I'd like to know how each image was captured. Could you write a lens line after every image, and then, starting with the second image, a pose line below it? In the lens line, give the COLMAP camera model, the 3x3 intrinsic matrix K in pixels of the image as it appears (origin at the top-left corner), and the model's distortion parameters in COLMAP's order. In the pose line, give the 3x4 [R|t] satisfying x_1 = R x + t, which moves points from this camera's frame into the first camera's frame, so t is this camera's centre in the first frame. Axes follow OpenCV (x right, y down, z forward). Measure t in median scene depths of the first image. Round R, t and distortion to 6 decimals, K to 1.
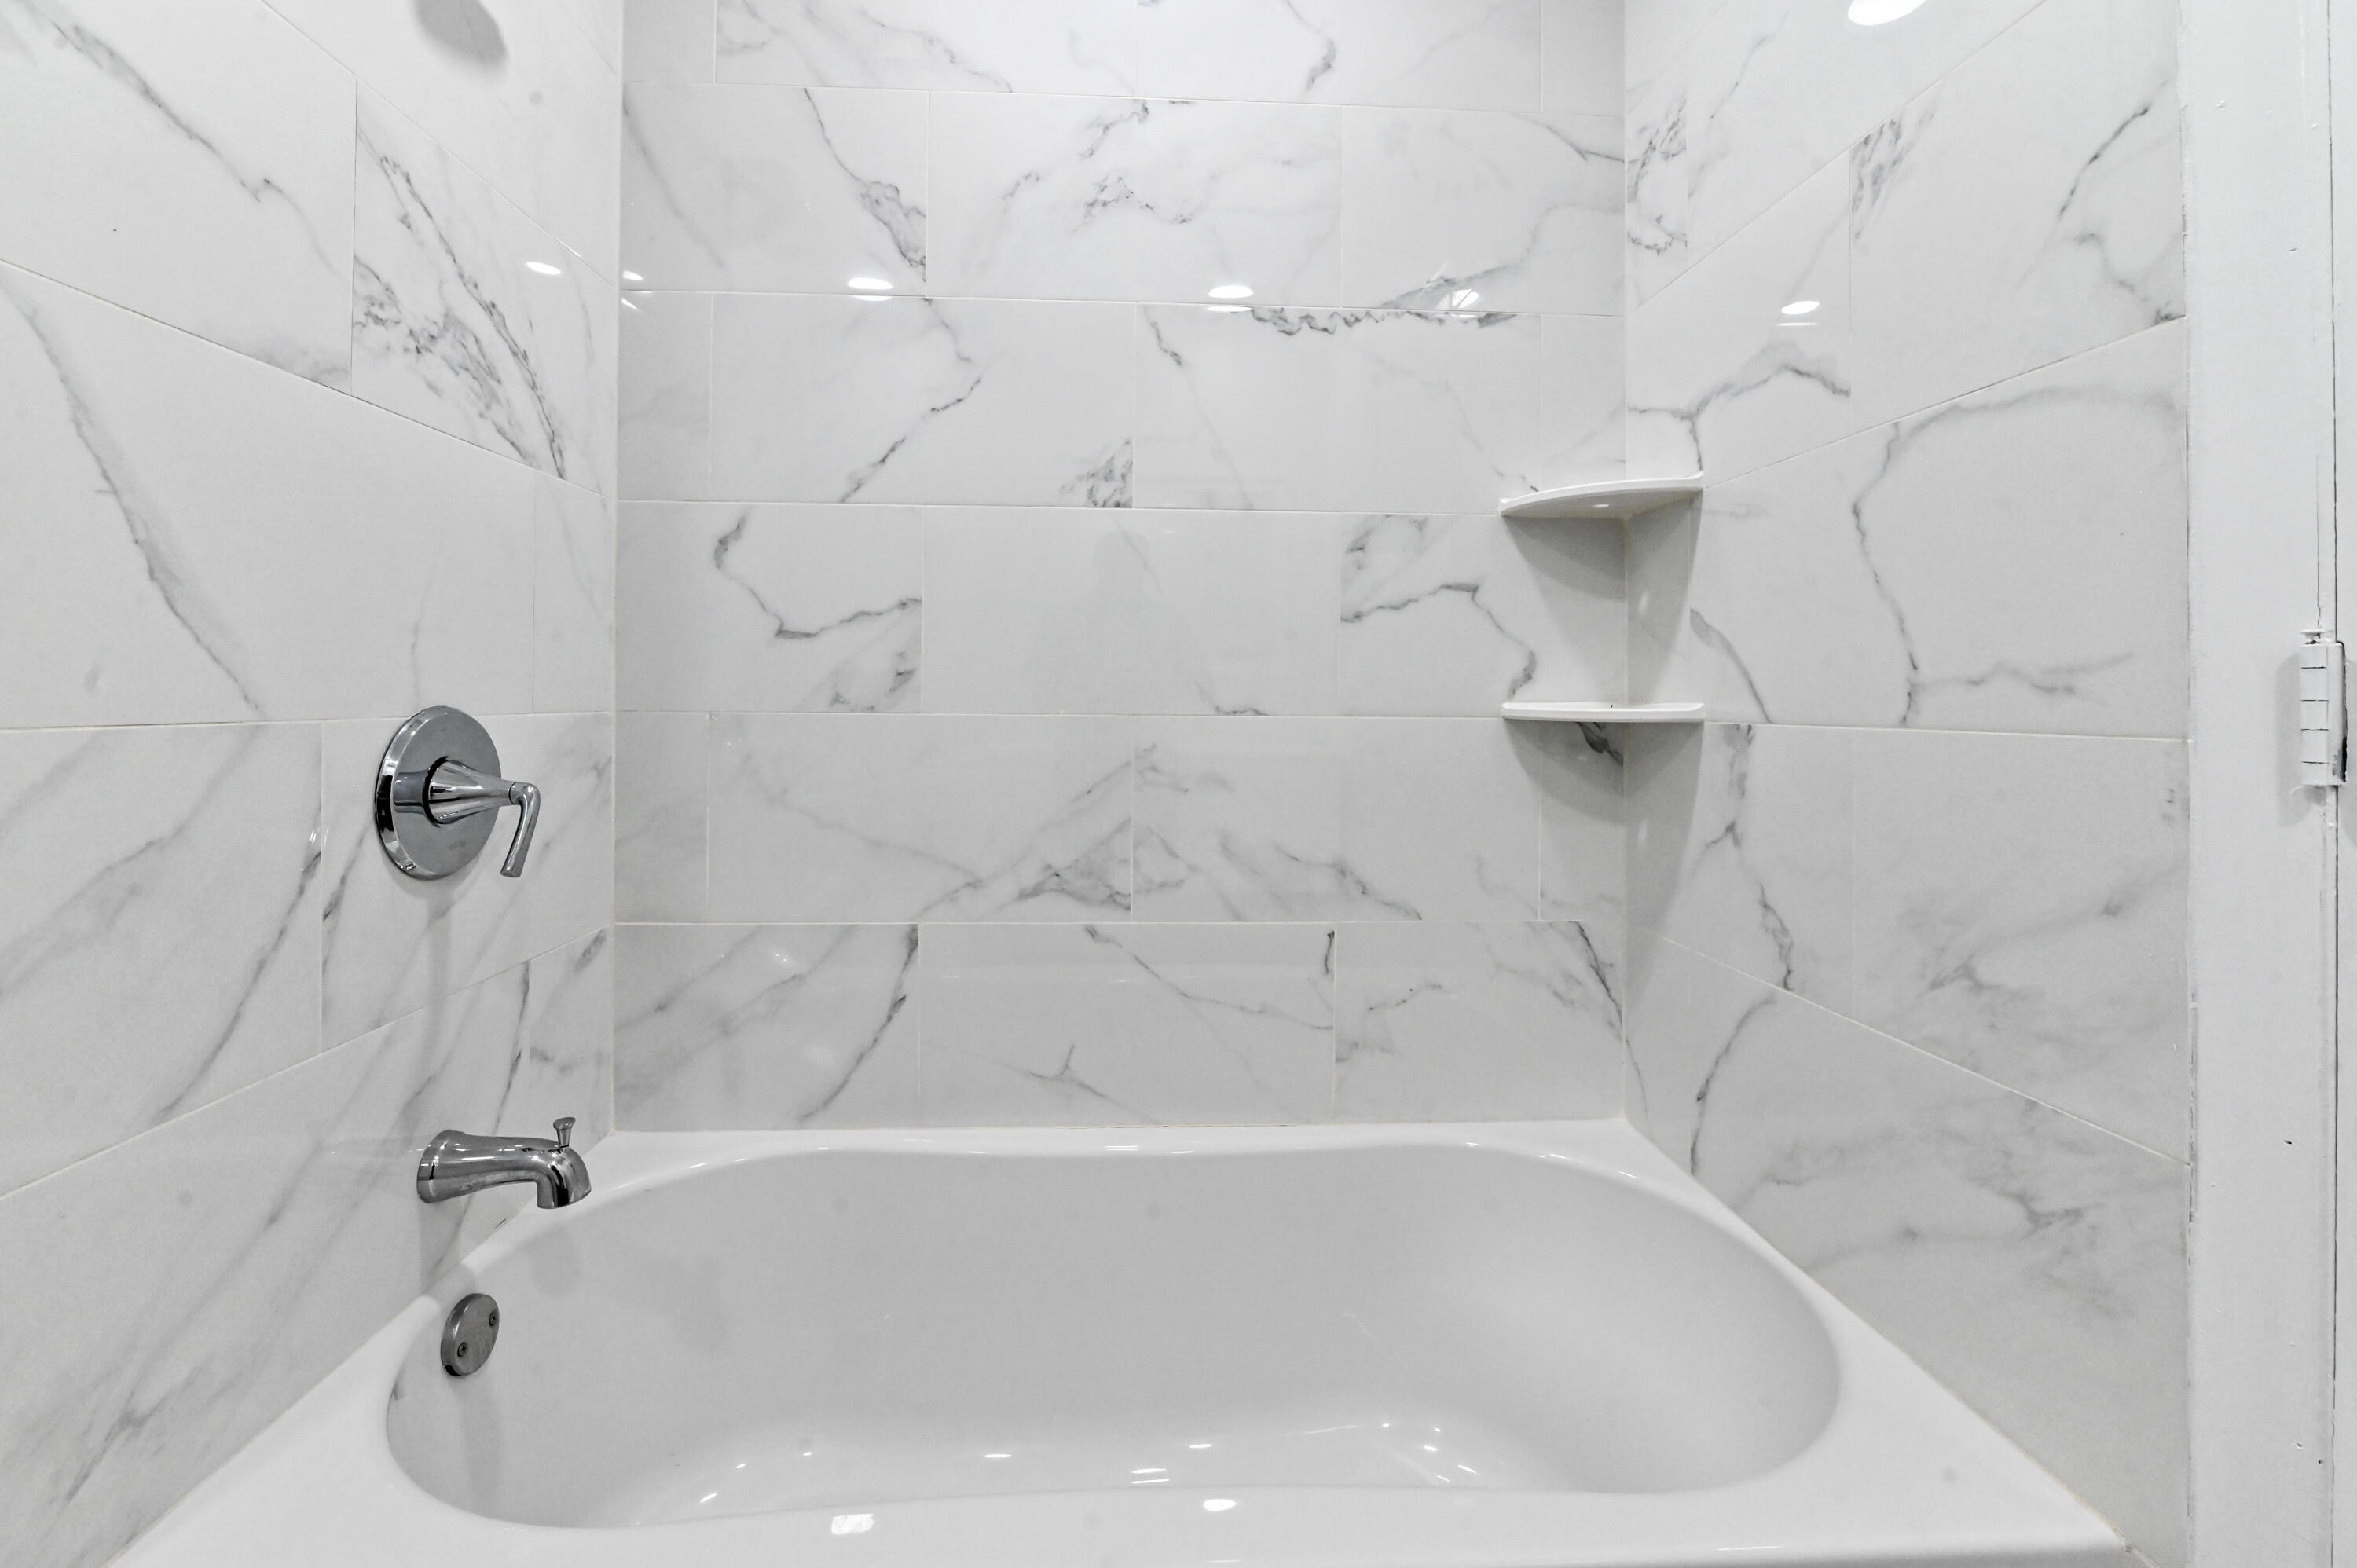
lens RADIAL K [[946.2, 0, 1254.8], [0, 946.2, 697.9], [0, 0, 1]] dist [-0.008068, 0.000134]
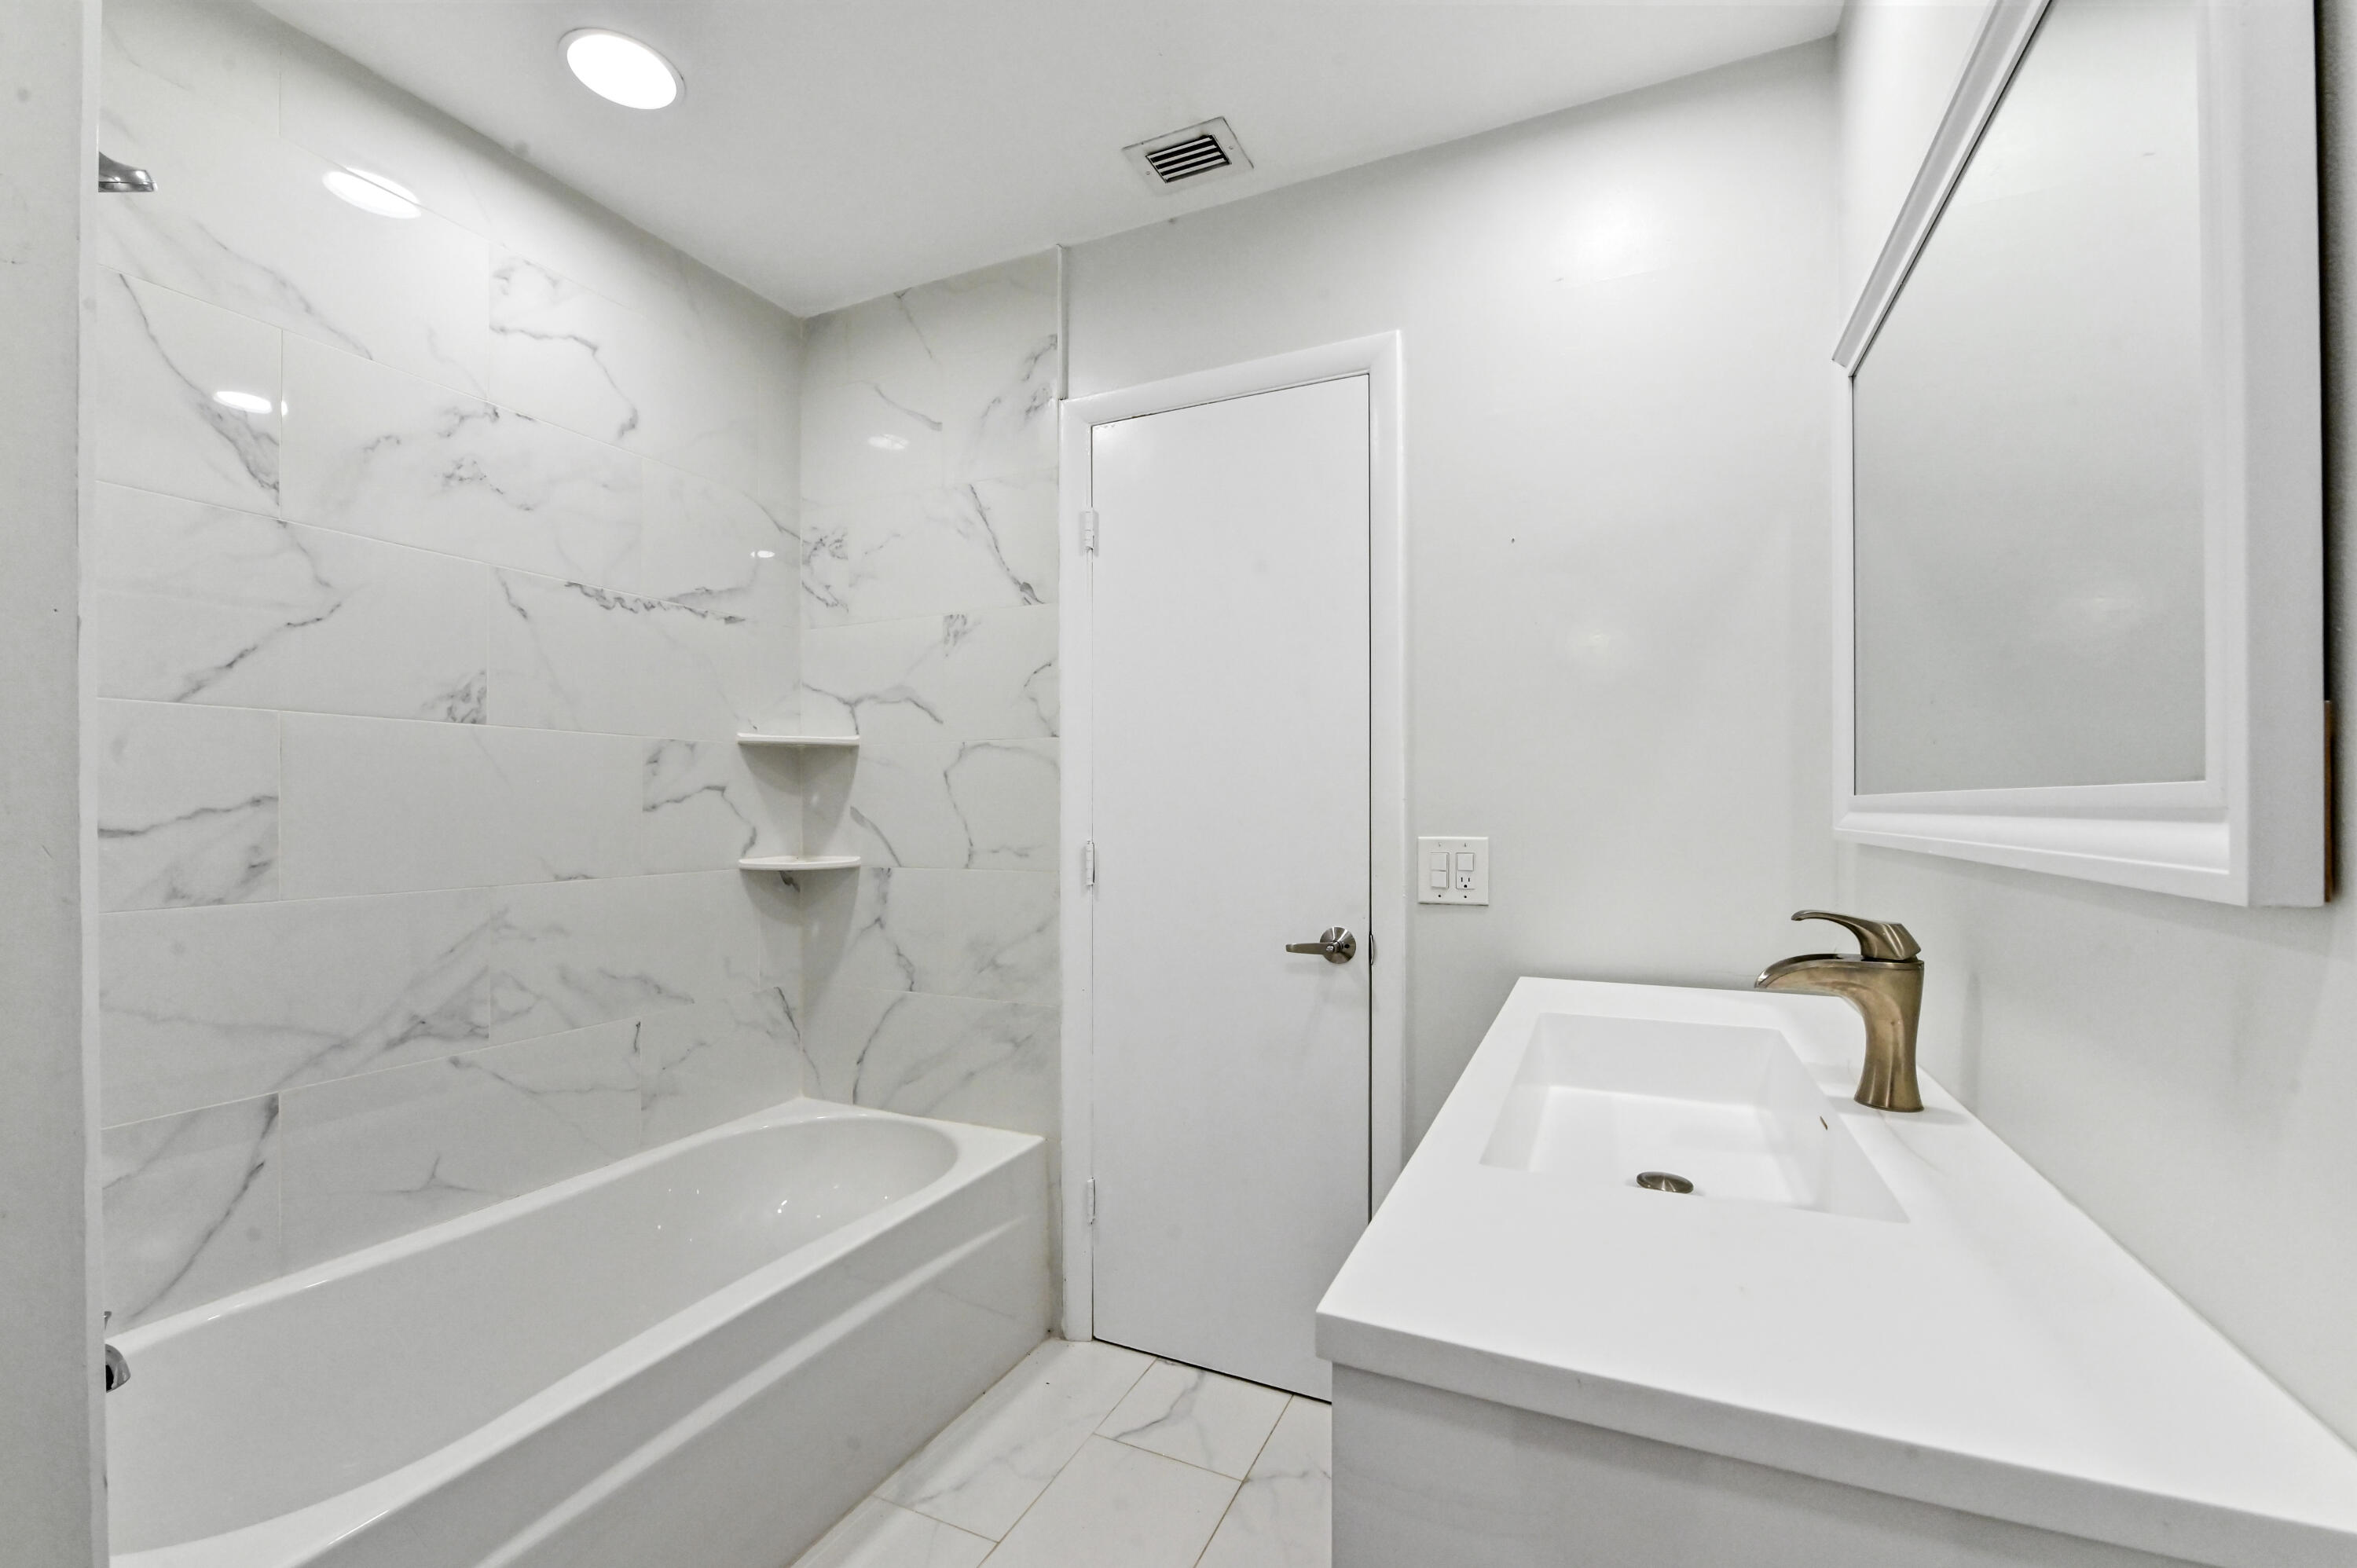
lens RADIAL K [[946.2, 0, 1182.8], [0, 946.2, 792.5], [0, 0, 1]] dist [-0.008068, 0.000134]
pose [[0.473321, 0.004096, 0.880880, -0.816035], [-0.003288, 0.999990, -0.002883, -0.109391], [-0.880884, -0.001532, 0.473330, -0.439987]]
